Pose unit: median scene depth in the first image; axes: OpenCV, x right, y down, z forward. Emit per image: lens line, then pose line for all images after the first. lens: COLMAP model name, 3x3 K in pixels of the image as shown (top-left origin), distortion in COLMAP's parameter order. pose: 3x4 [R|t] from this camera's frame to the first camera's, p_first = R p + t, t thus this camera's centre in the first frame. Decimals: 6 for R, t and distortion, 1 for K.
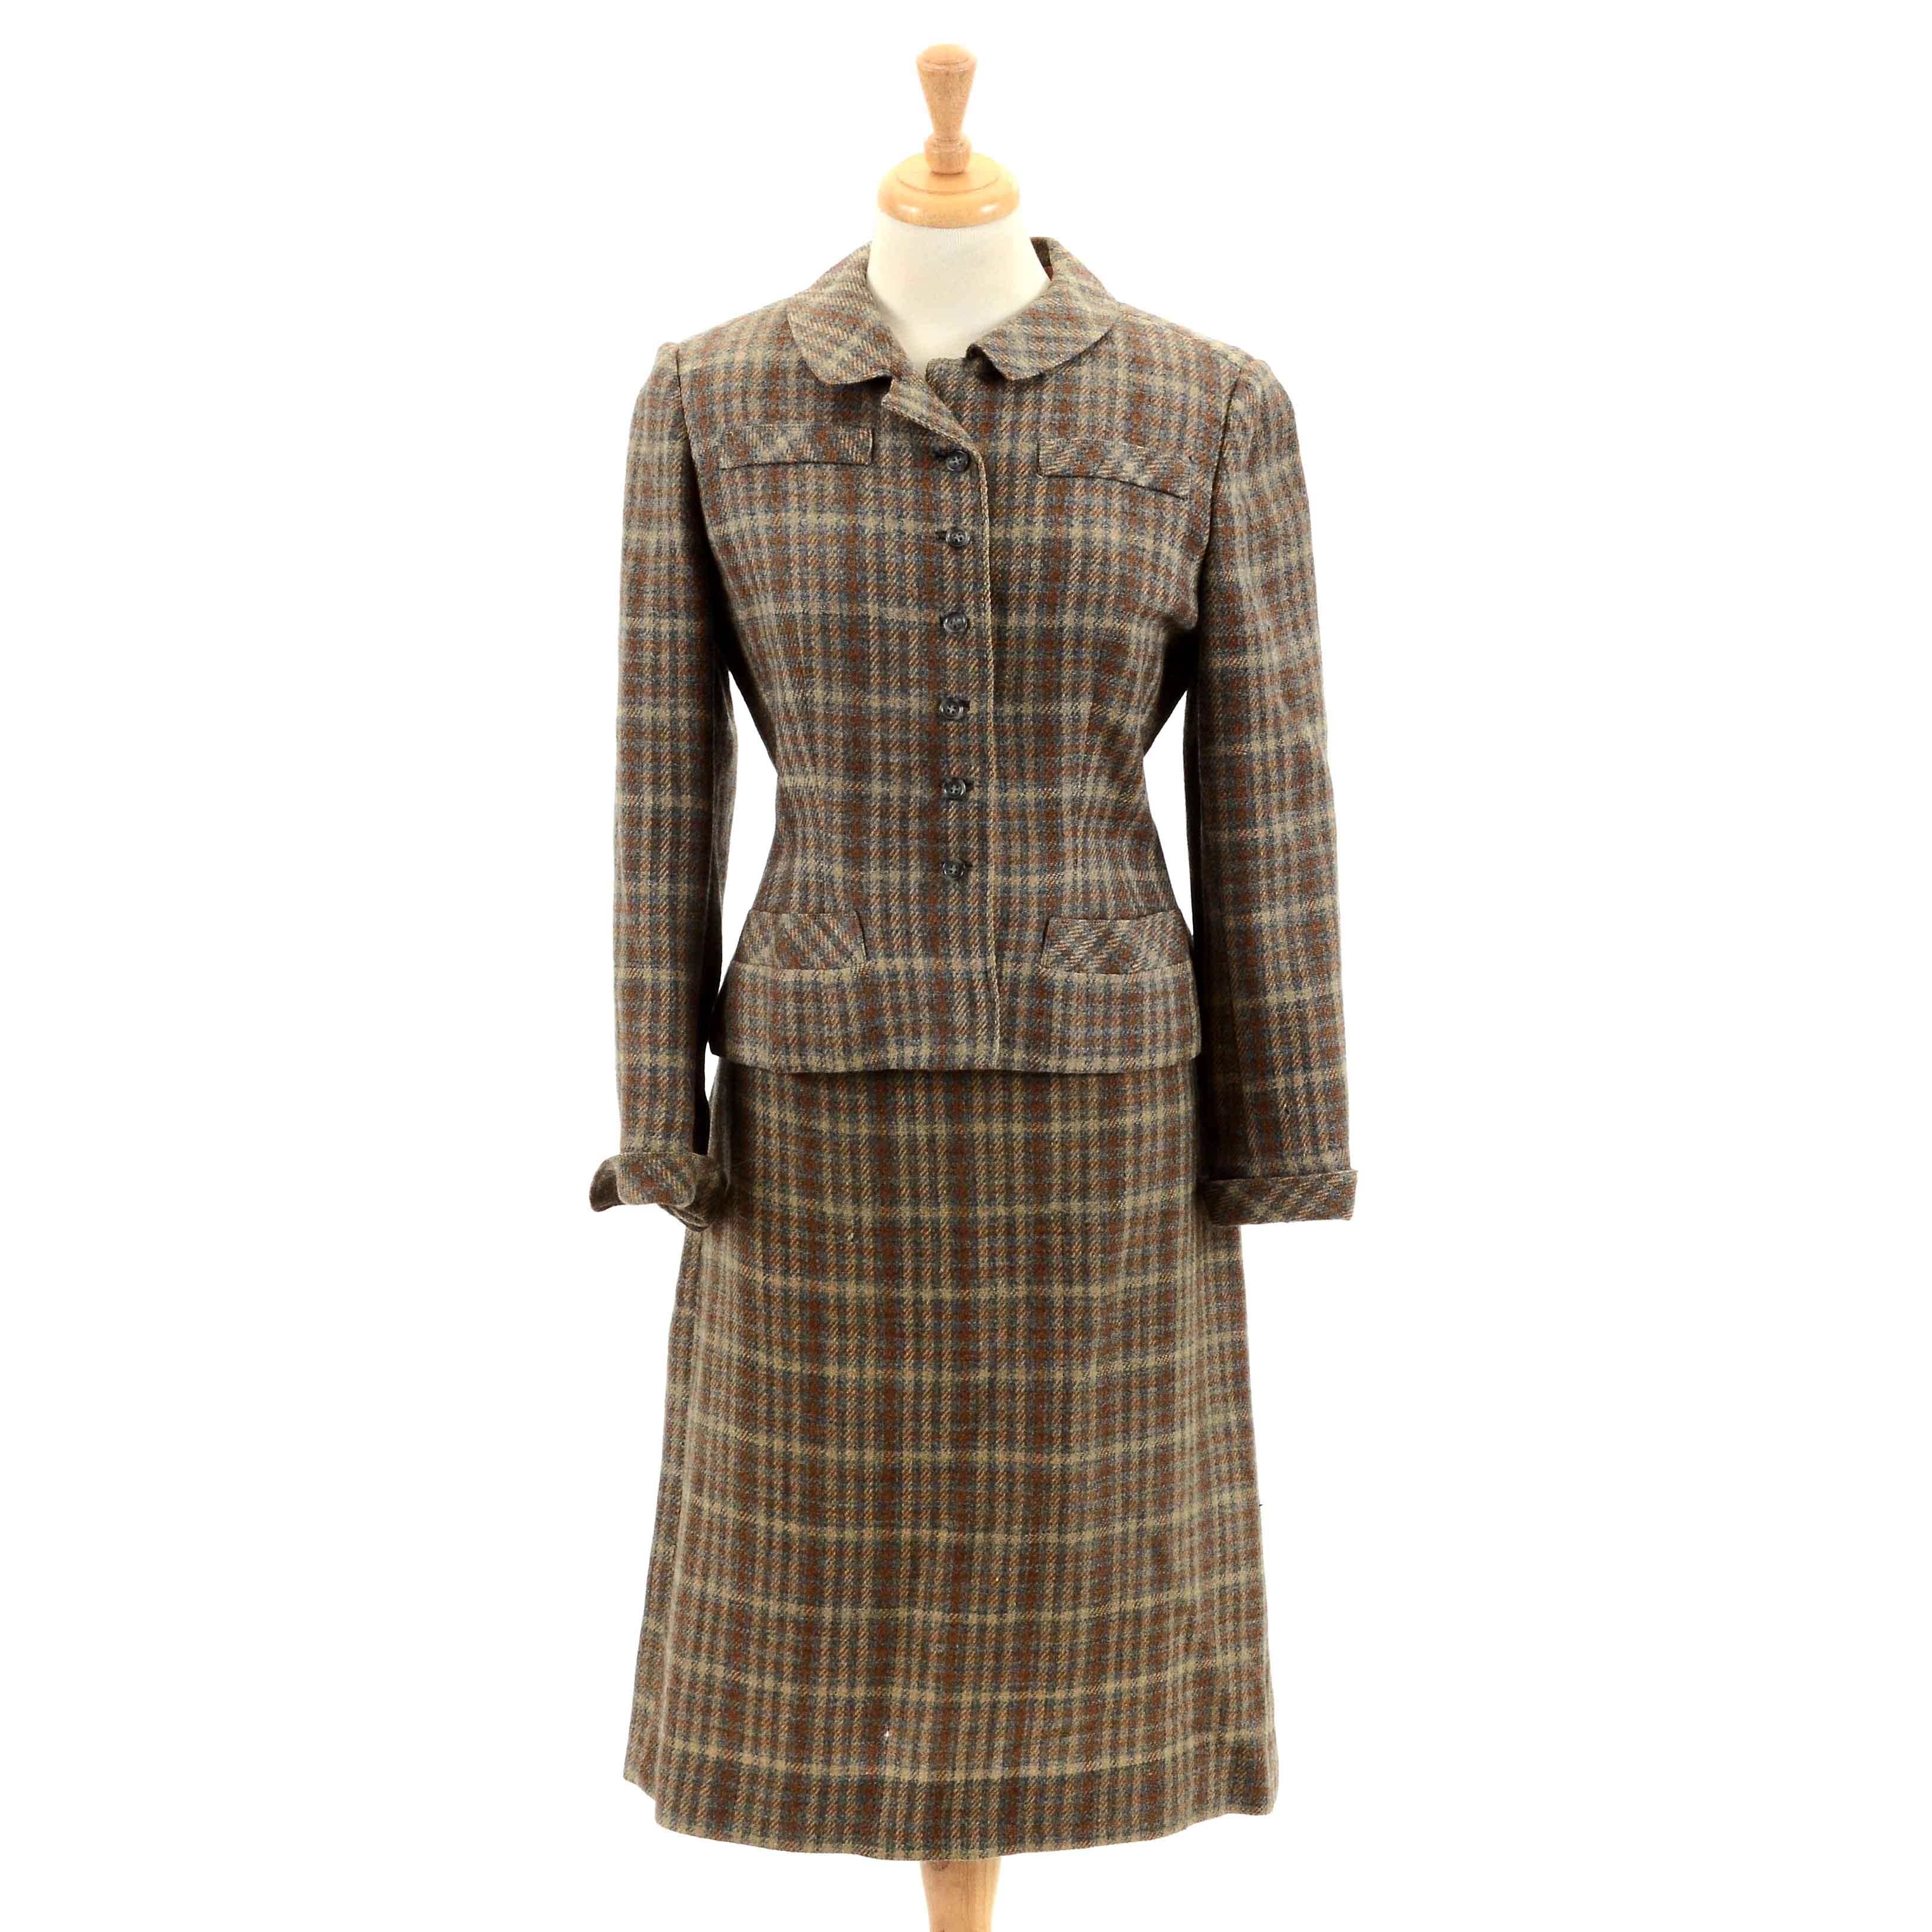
lens RADIAL K [[4259.7, 0, 970.4], [0, 4259.7, 988.1], [0, 0, 1]] dist [0.135620, 0.000000]
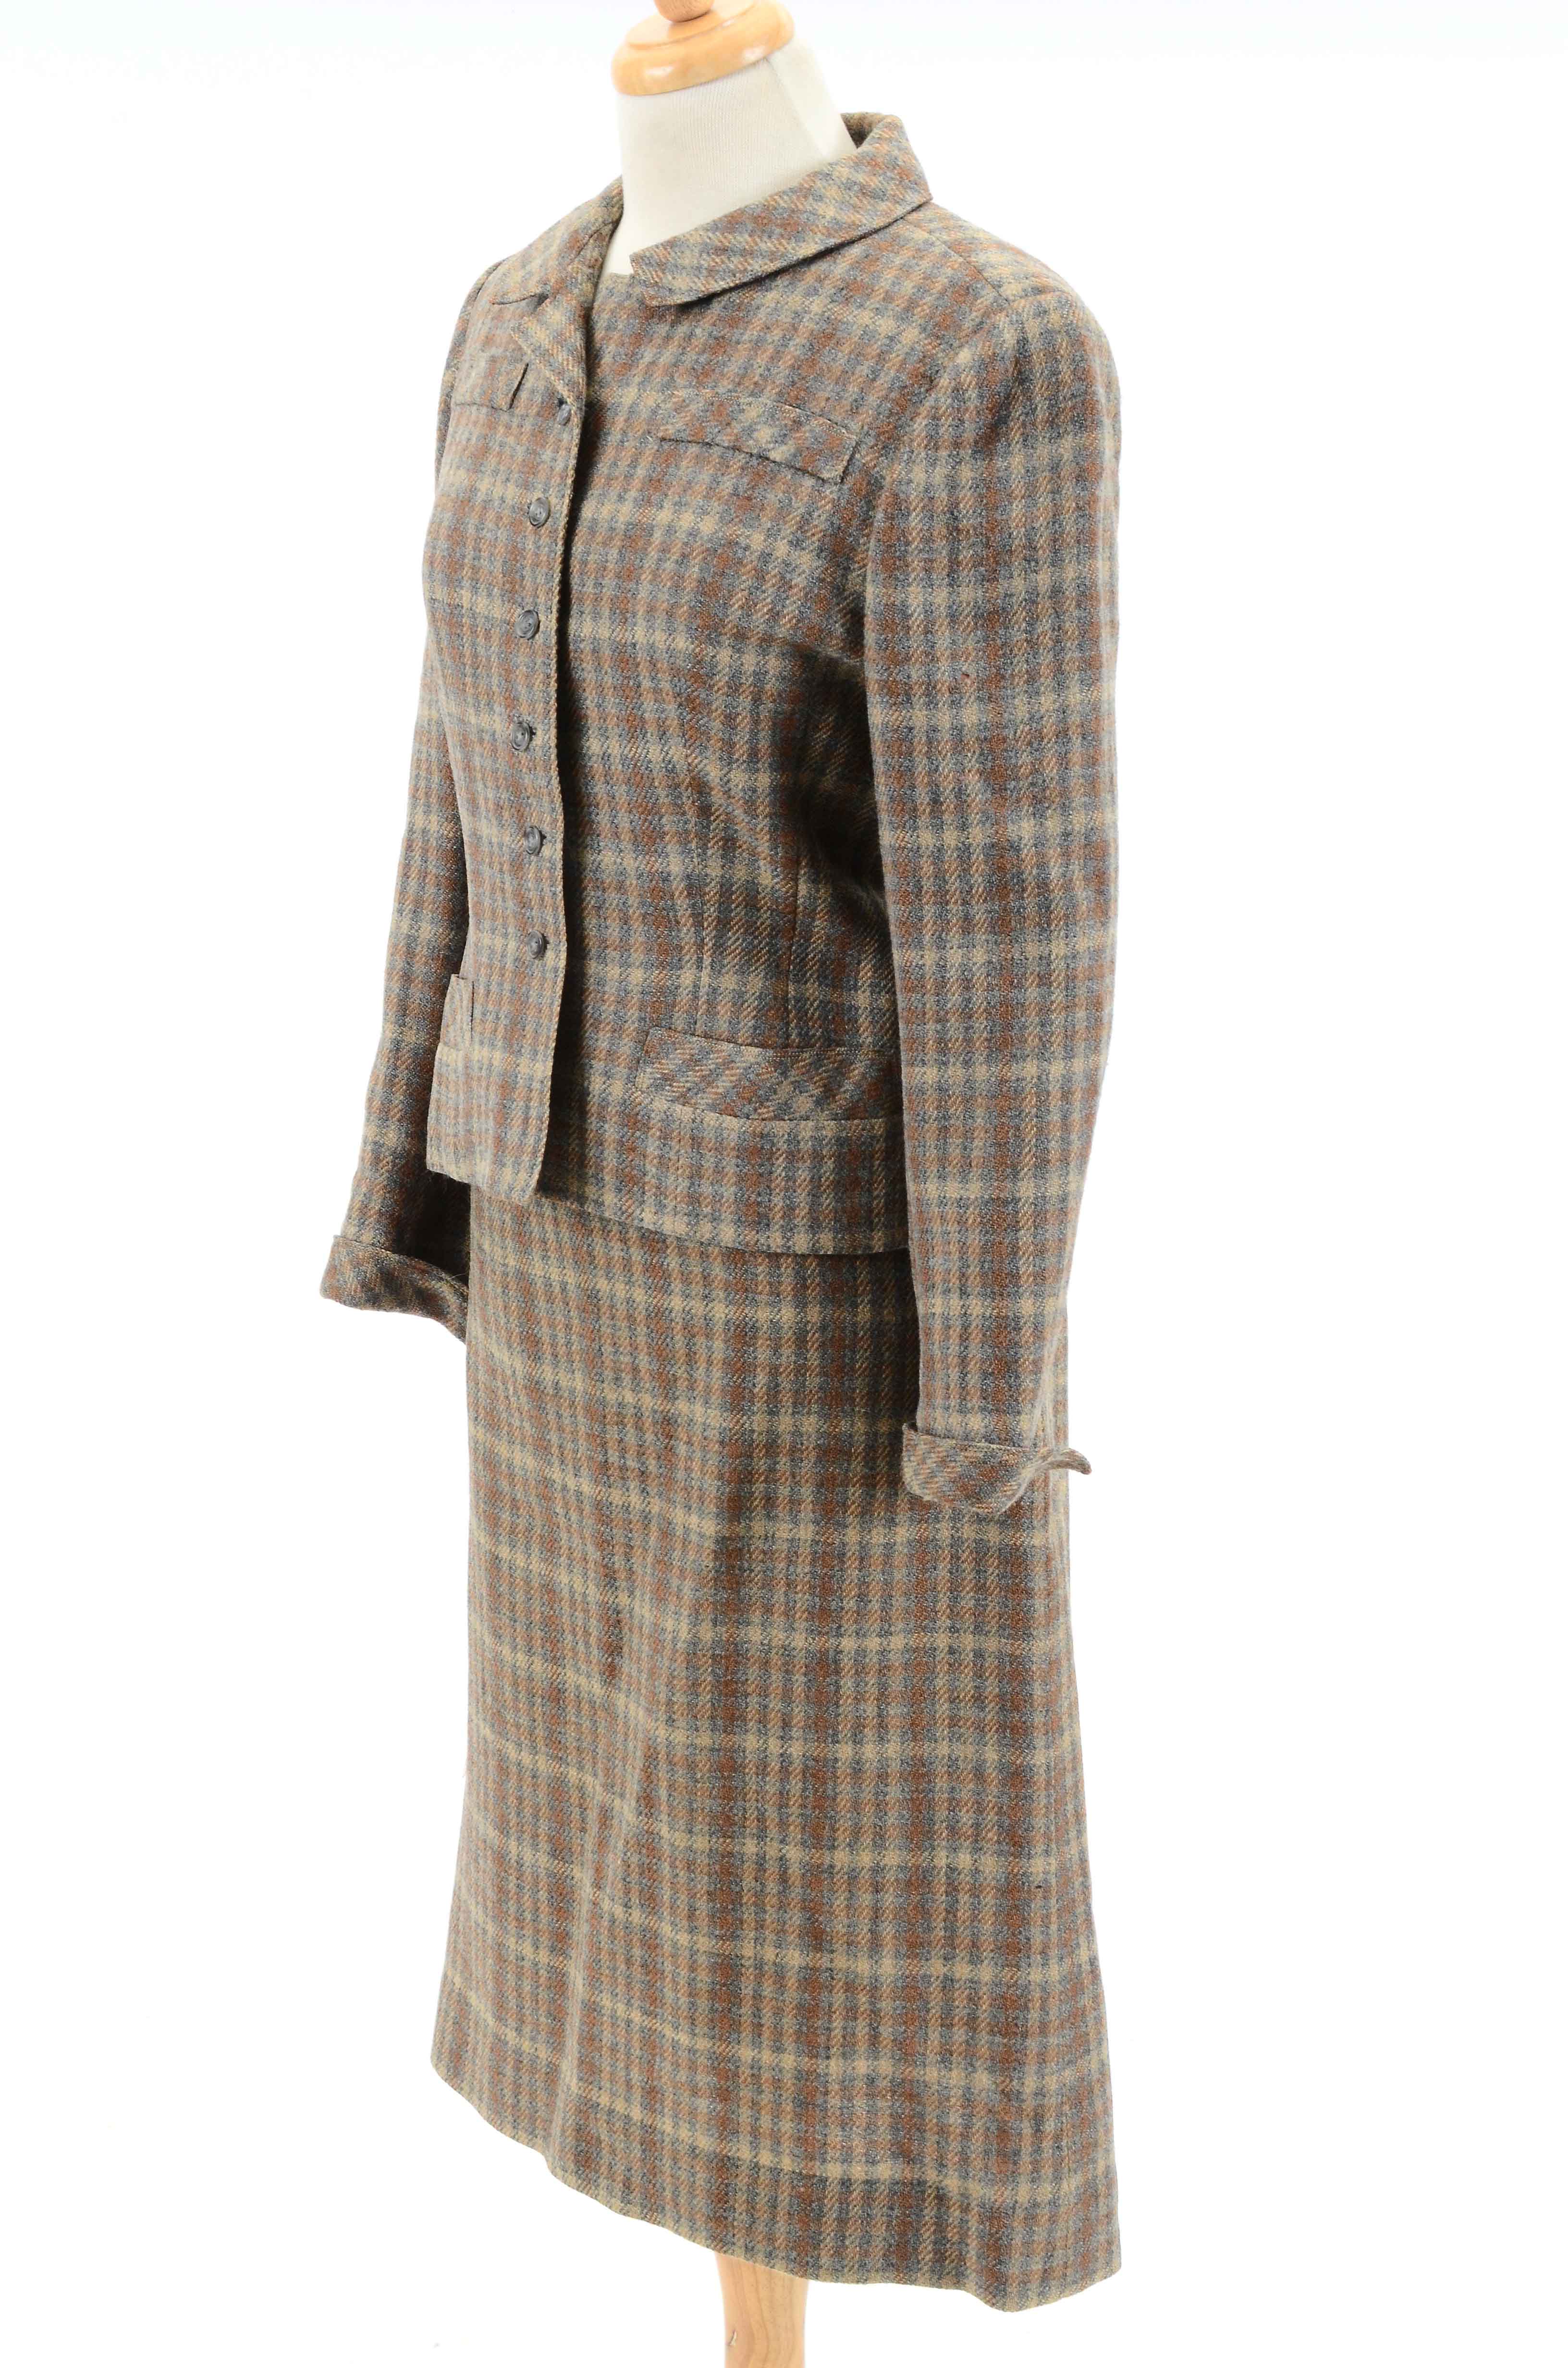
lens RADIAL K [[4850.3, 0, 729.5], [0, 4850.3, 1236.1], [0, 0, 1]] dist [0.427913, 0.000000]
pose [[0.646387, 0.176107, -0.742409, 0.670517], [-0.144565, 0.983643, 0.107463, -0.074116], [0.749190, 0.037864, 0.661272, 0.429930]]
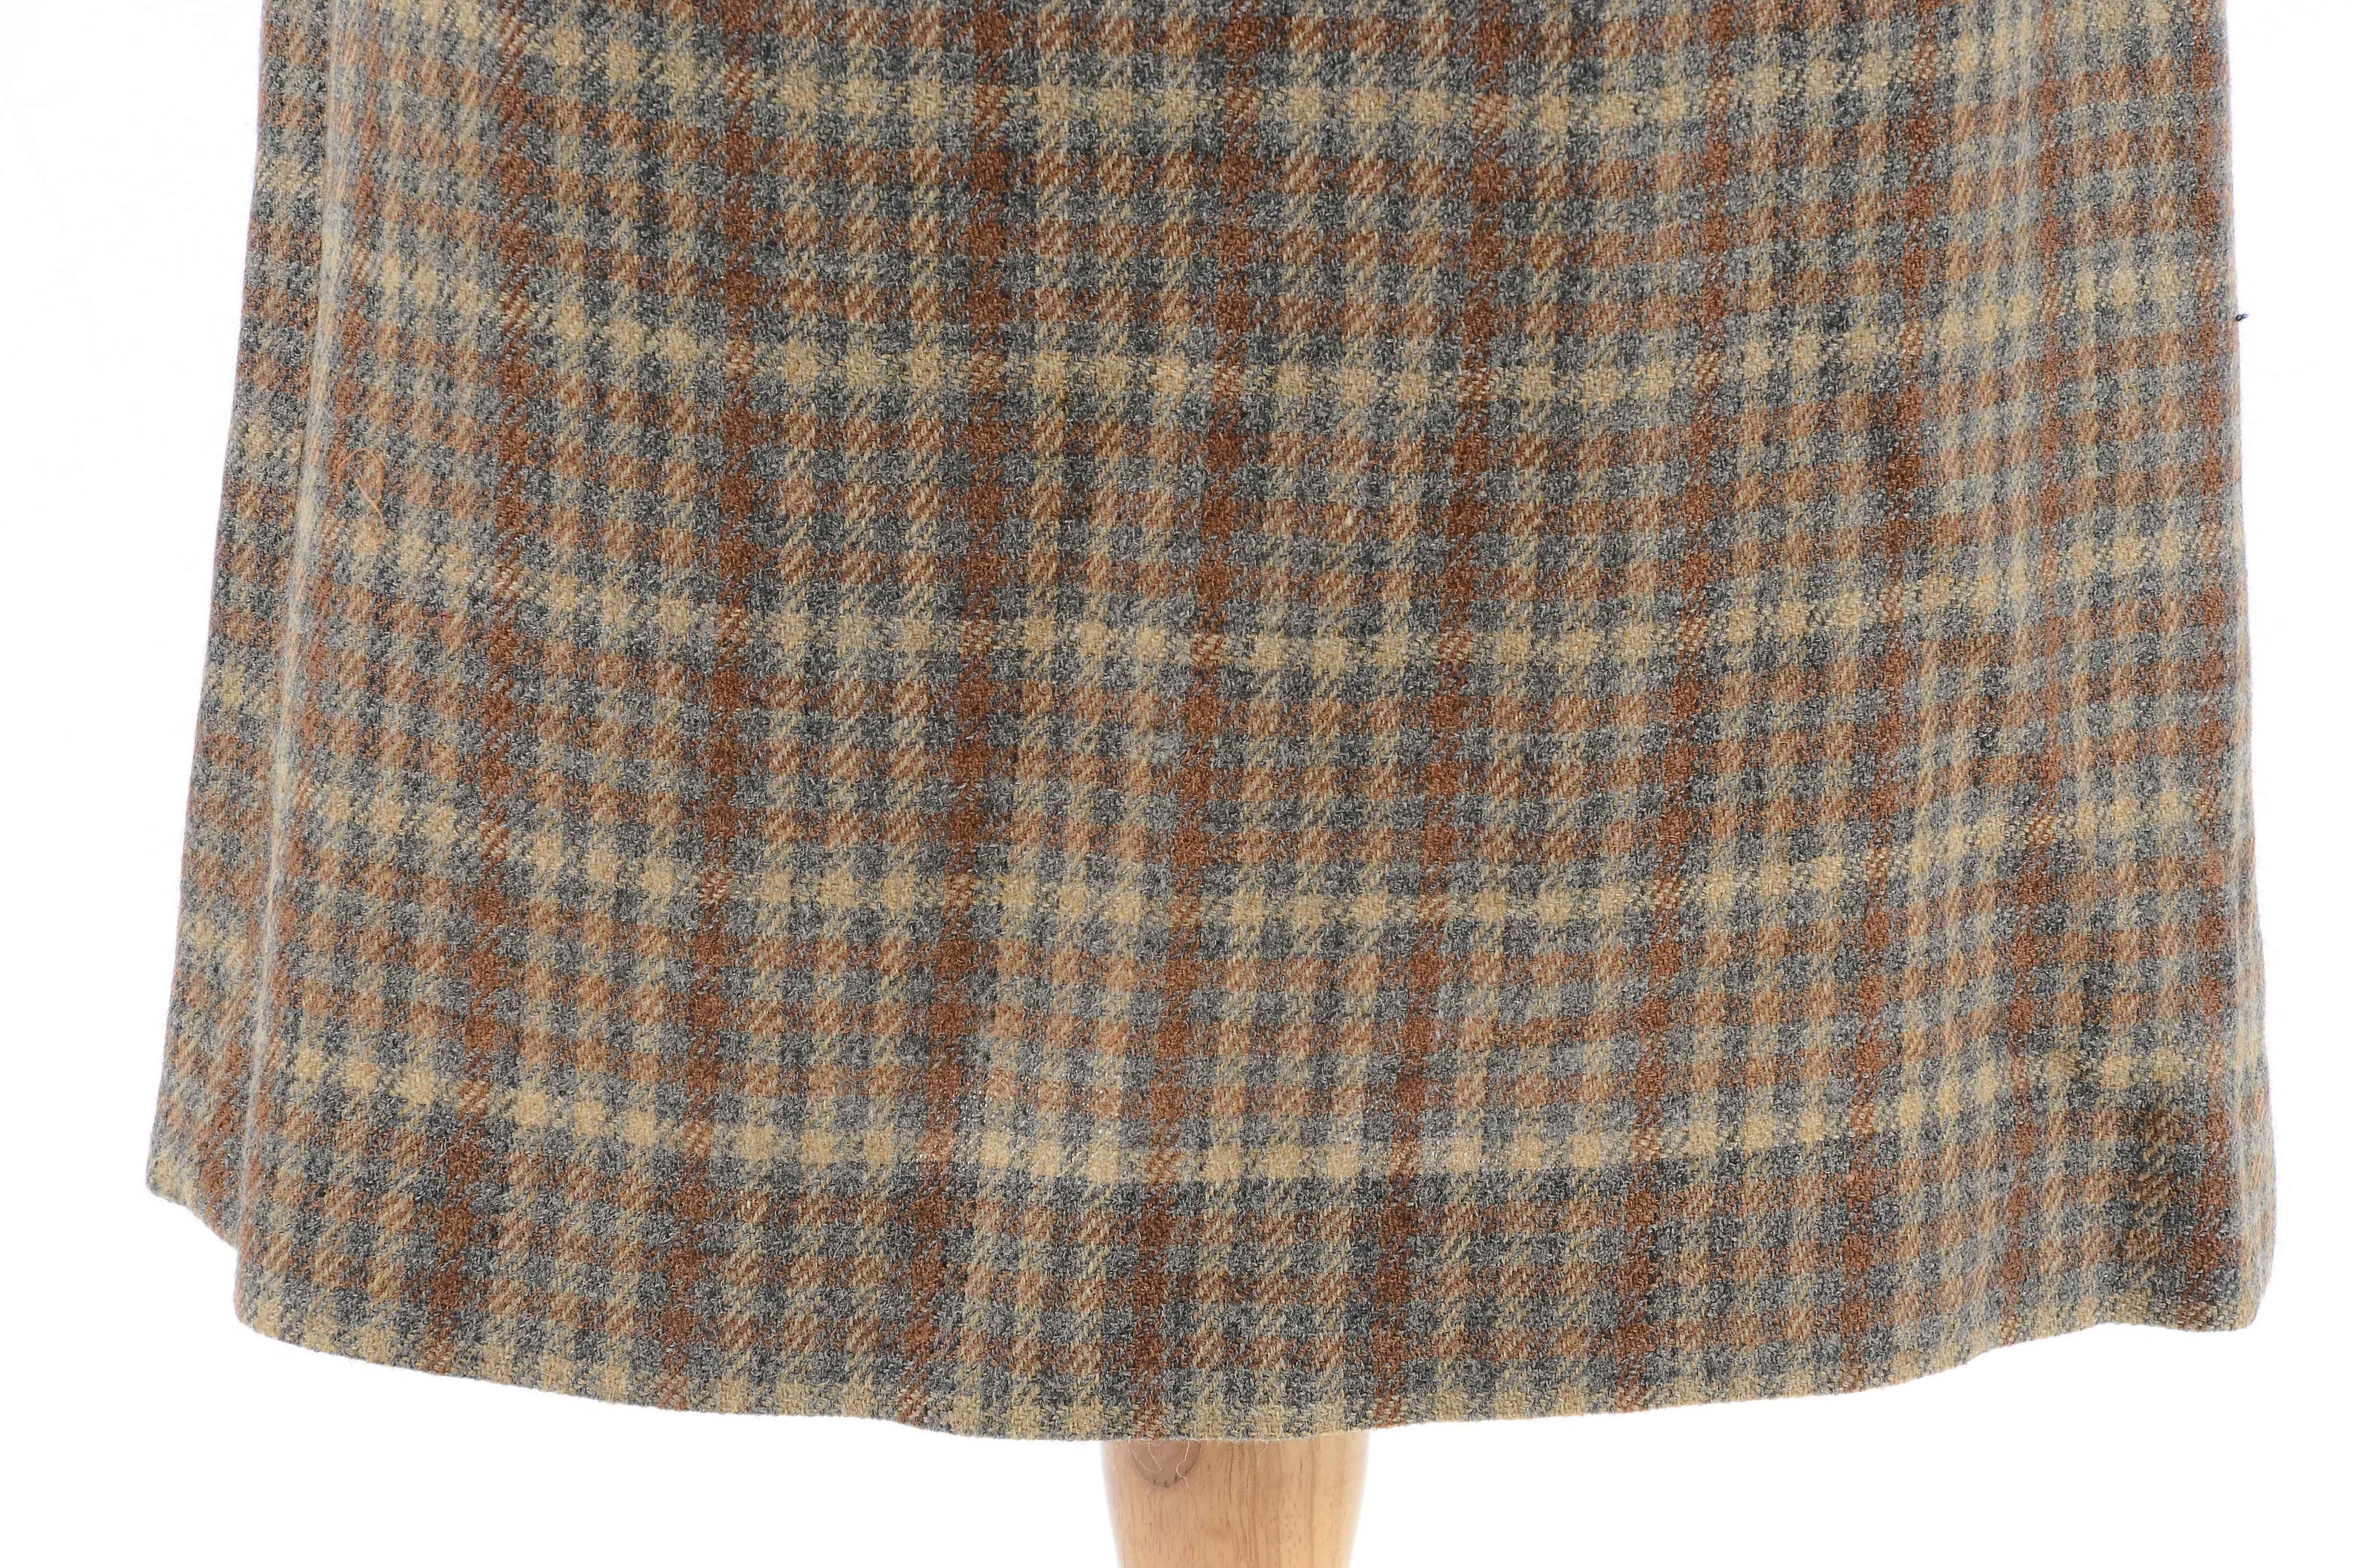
lens RADIAL K [[9559.6, 0, 1173.3], [0, 9559.6, 807.1], [0, 0, 1]] dist [1.222703, 0.000000]
pose [[0.999510, 0.011797, -0.028990, 0.013906], [-0.008791, 0.994775, 0.101712, 0.091370], [0.030038, -0.101407, 0.994391, 0.330324]]
